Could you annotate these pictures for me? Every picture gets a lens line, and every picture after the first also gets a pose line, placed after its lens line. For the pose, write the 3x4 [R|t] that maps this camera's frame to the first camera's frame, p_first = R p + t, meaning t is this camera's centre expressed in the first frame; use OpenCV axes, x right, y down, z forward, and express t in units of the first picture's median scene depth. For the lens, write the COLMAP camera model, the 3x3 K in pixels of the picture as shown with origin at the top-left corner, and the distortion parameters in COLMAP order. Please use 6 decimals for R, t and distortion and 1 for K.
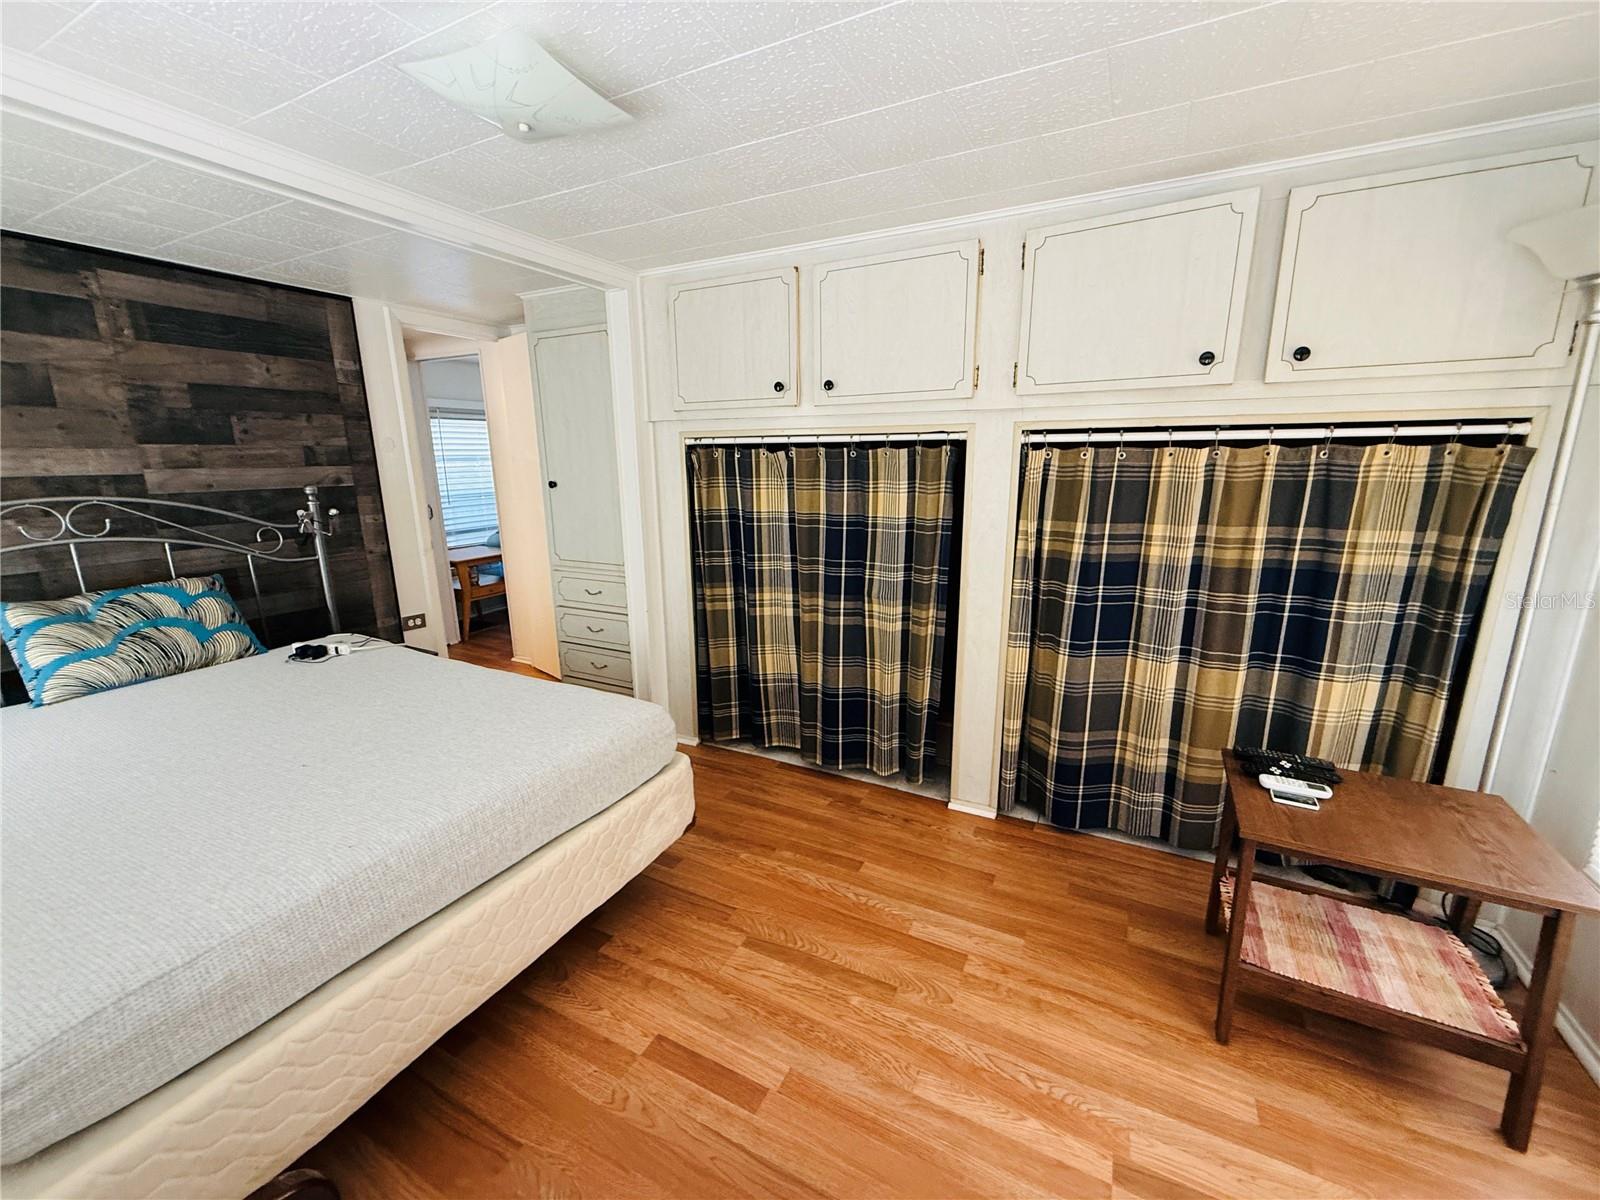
lens RADIAL K [[633.6, 0, 799.0], [0, 633.6, 602.2], [0, 0, 1]] dist [-0.005431, -0.000139]
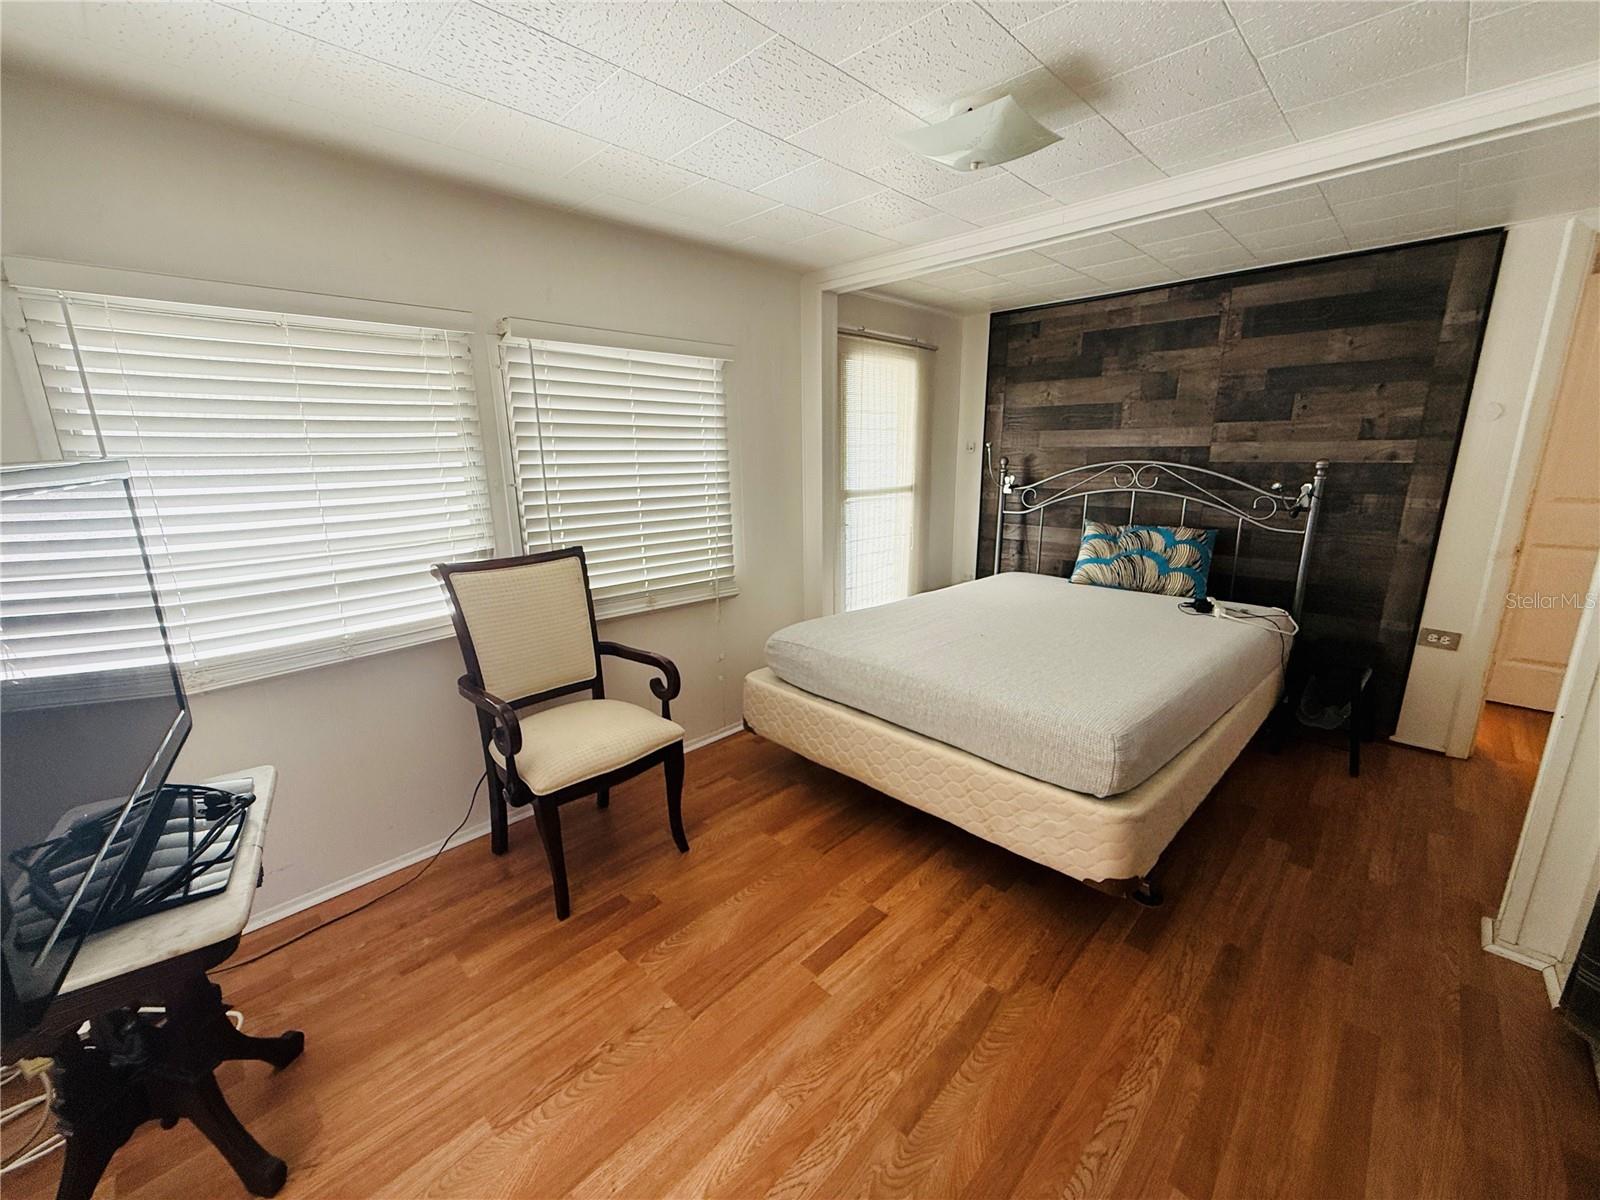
lens RADIAL K [[638.3, 0, 796.0], [0, 638.3, 601.3], [0, 0, 1]] dist [-0.000329, 0.000406]
pose [[-0.304583, 0.234878, -0.923072, 0.514572], [-0.197604, 0.932452, 0.302468, -0.133806], [0.931763, 0.274529, -0.237596, 0.601831]]
